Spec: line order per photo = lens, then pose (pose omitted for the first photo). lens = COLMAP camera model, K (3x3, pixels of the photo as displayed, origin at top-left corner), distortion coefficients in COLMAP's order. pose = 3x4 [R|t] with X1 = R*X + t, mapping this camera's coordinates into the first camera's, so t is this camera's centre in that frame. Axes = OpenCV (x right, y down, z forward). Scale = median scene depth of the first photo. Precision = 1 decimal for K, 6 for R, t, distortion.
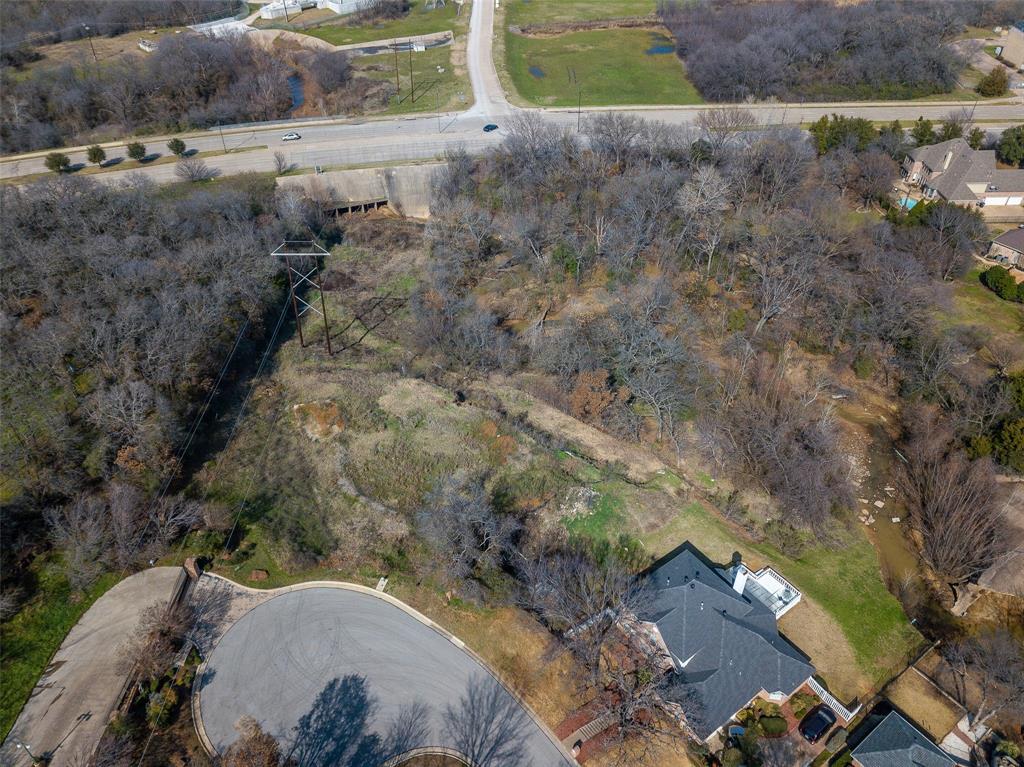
lens RADIAL K [[778.2, 0, 509.2], [0, 778.2, 378.3], [0, 0, 1]] dist [0.020373, -0.011266]
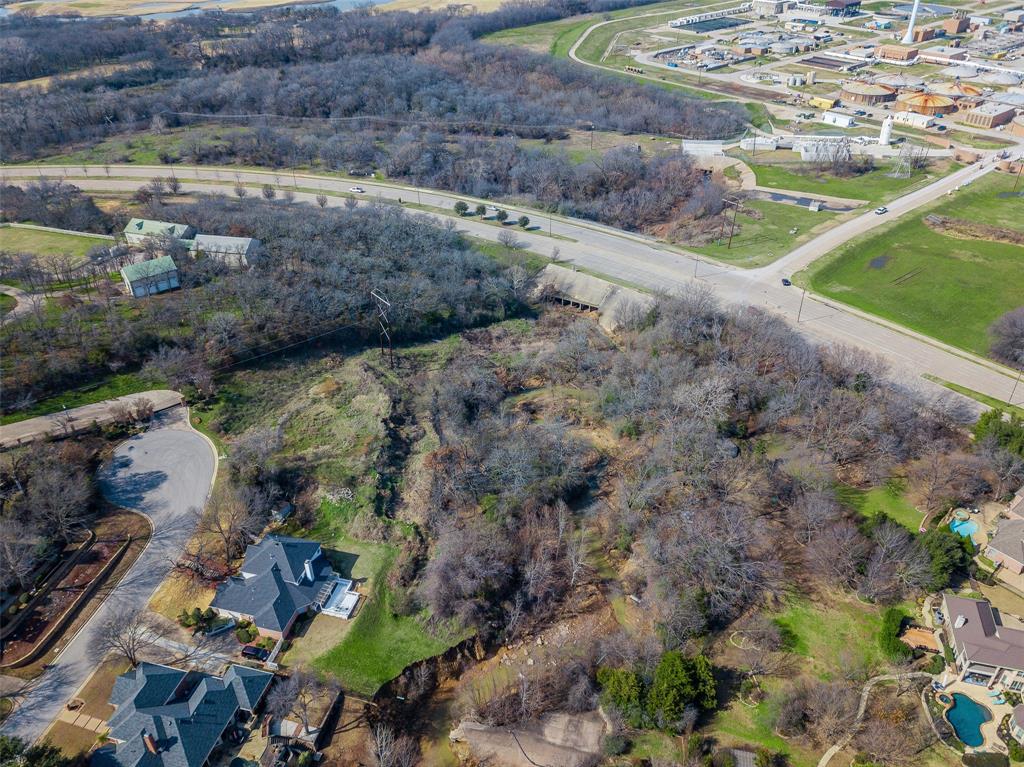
lens RADIAL K [[778.2, 0, 509.2], [0, 778.2, 378.3], [0, 0, 1]] dist [0.020373, -0.011266]
pose [[0.615012, 0.430790, -0.660440, 1.219534], [-0.484547, 0.867244, 0.114466, -0.385253], [0.622073, 0.249617, 0.742103, -0.005737]]
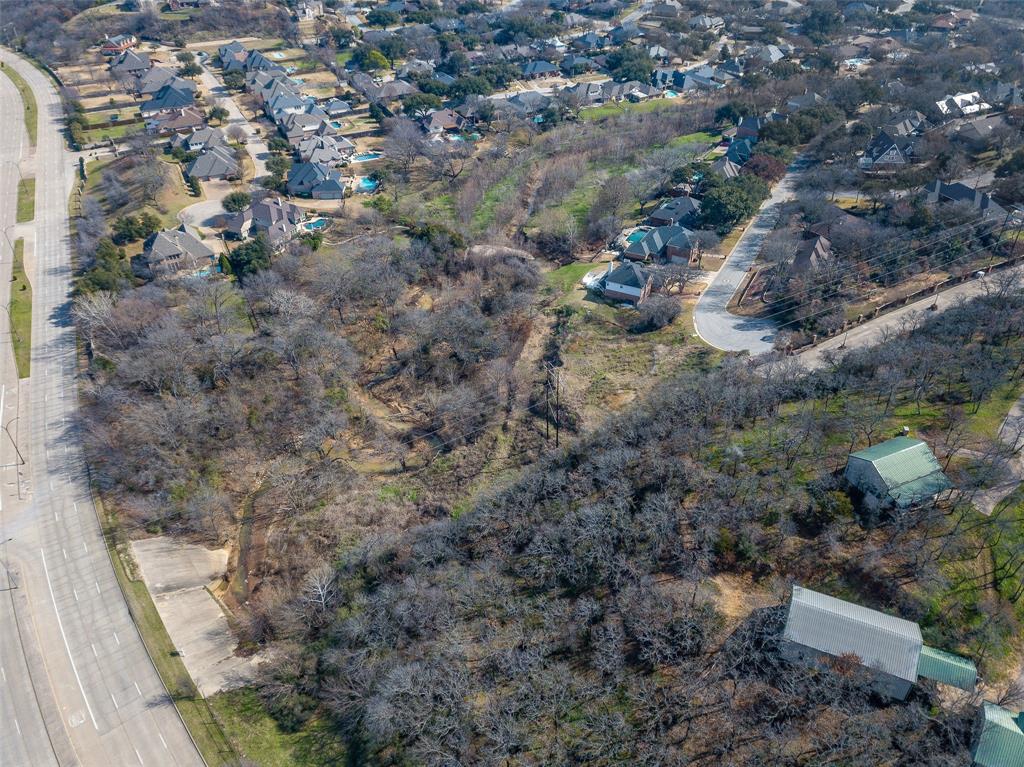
lens RADIAL K [[778.2, 0, 509.2], [0, 778.2, 378.3], [0, 0, 1]] dist [0.020373, -0.011266]
pose [[-0.422463, -0.524628, 0.739114, -1.438408], [0.580797, 0.469350, 0.665120, -1.282326], [-0.695845, 0.710264, 0.106420, 1.055322]]
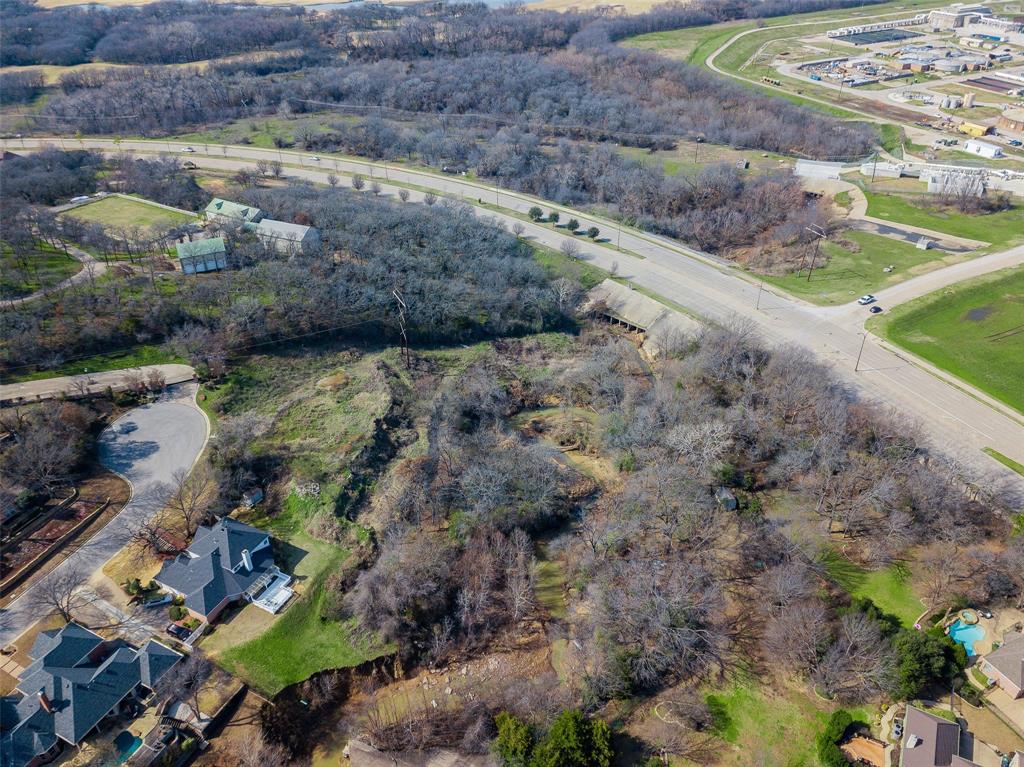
lens RADIAL K [[778.2, 0, 509.2], [0, 778.2, 378.3], [0, 0, 1]] dist [0.020373, -0.011266]
pose [[0.430210, 0.496092, -0.754197, 1.334750], [-0.557339, 0.803185, 0.210397, -0.578651], [0.710136, 0.329828, 0.622029, 0.231456]]
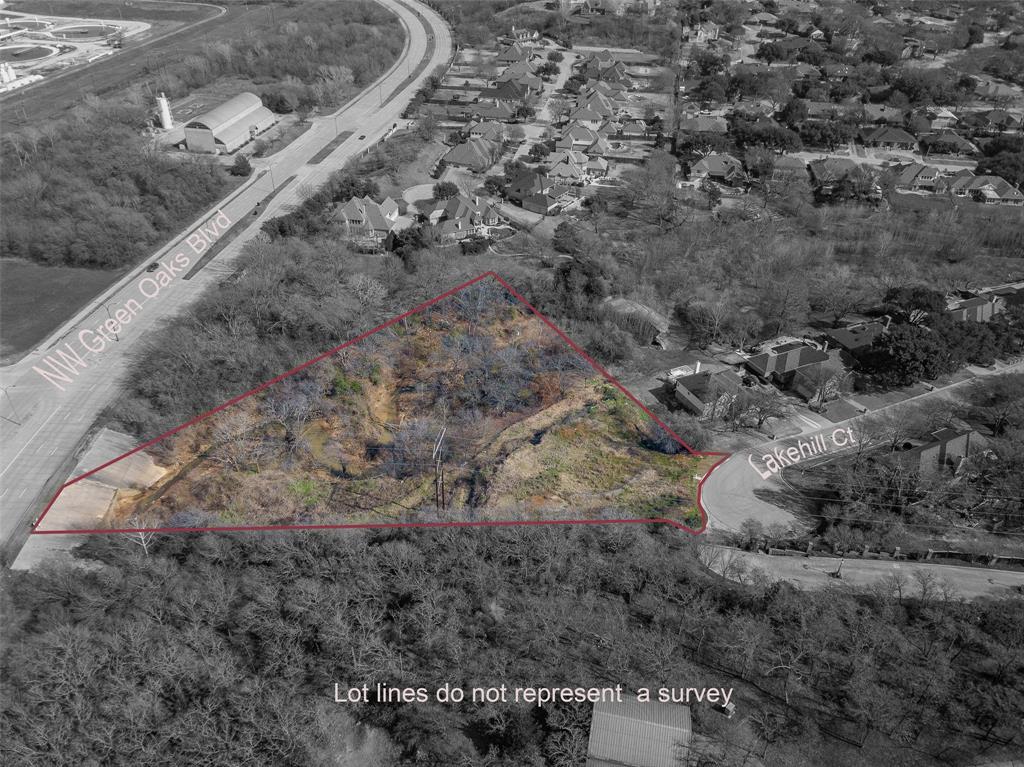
lens RADIAL K [[778.2, 0, 509.2], [0, 778.2, 378.3], [0, 0, 1]] dist [0.020373, -0.011266]
pose [[0.198083, -0.555729, 0.807421, -1.373222], [0.604260, 0.717828, 0.345822, -0.687510], [-0.771773, 0.419390, 0.477994, 0.321554]]
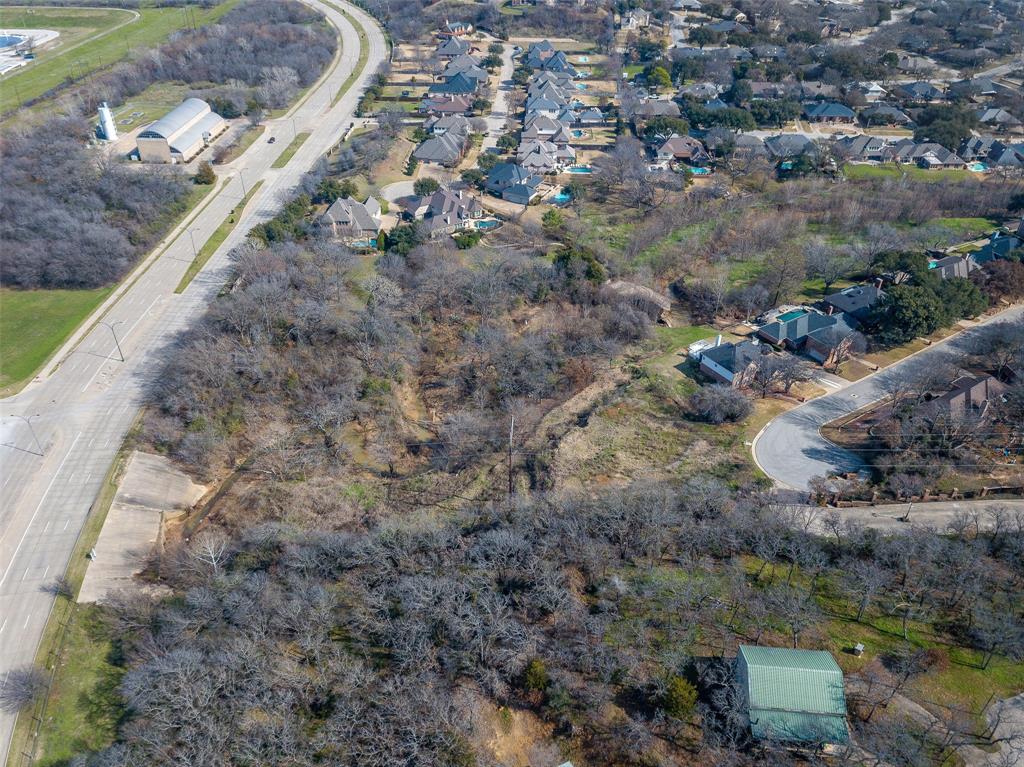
lens RADIAL K [[778.2, 0, 509.2], [0, 778.2, 378.3], [0, 0, 1]] dist [0.020373, -0.011266]
pose [[0.068759, -0.572426, 0.817068, -1.437795], [0.623296, 0.664133, 0.412830, -0.853011], [-0.778957, 0.480890, 0.402456, 0.528494]]
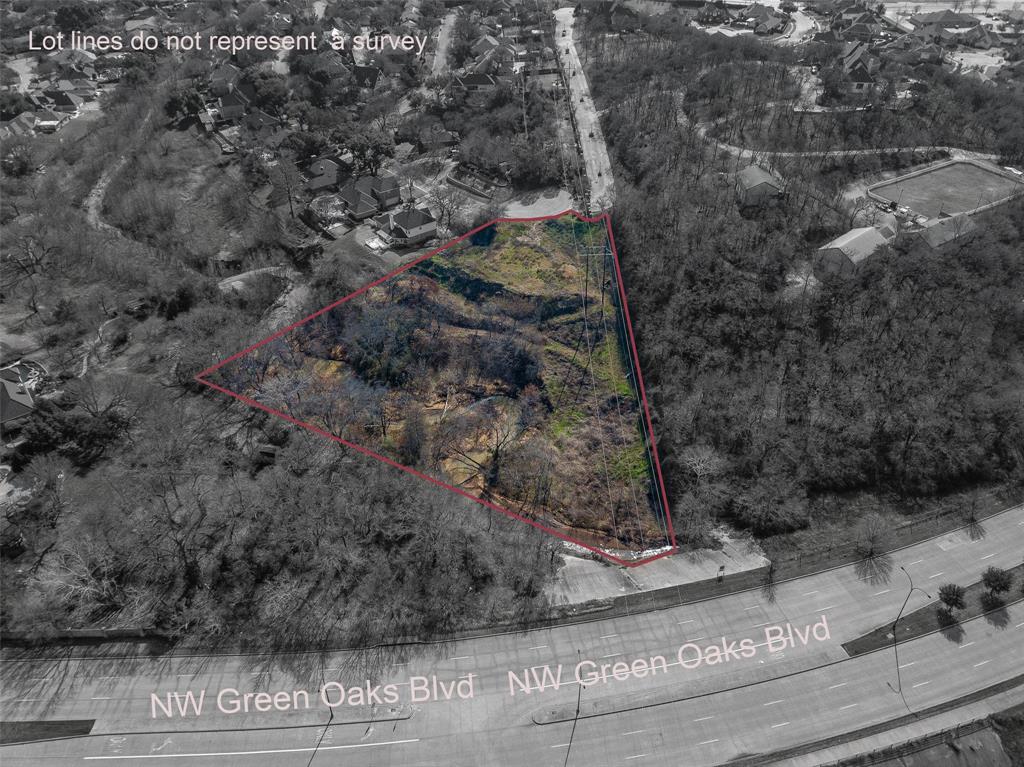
lens RADIAL K [[778.2, 0, 509.2], [0, 778.2, 378.3], [0, 0, 1]] dist [0.020373, -0.011266]
pose [[-0.999863, 0.016539, -0.001144, -0.089036], [0.002948, 0.245274, 0.969449, -1.954596], [0.016315, 0.969313, -0.245289, 1.912332]]
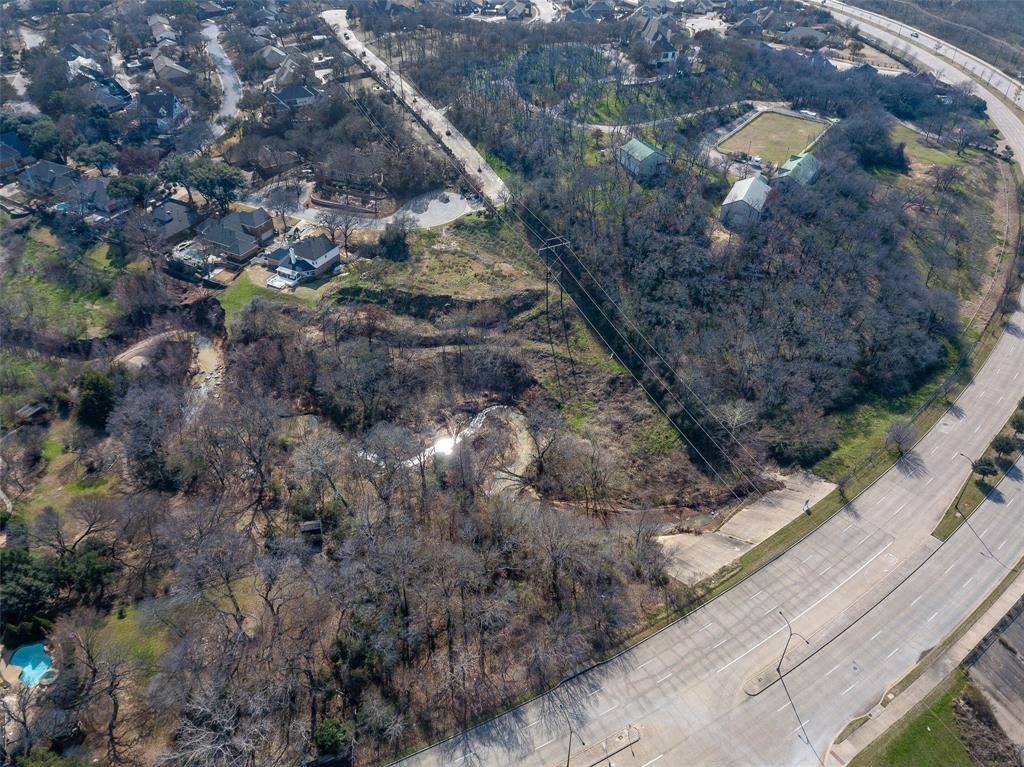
lens RADIAL K [[778.2, 0, 509.2], [0, 778.2, 378.3], [0, 0, 1]] dist [0.020373, -0.011266]
pose [[-0.914121, 0.254137, -0.315907, 0.478404], [-0.245771, 0.272358, 0.930278, -1.844048], [0.322458, 0.928028, -0.186508, 1.778427]]
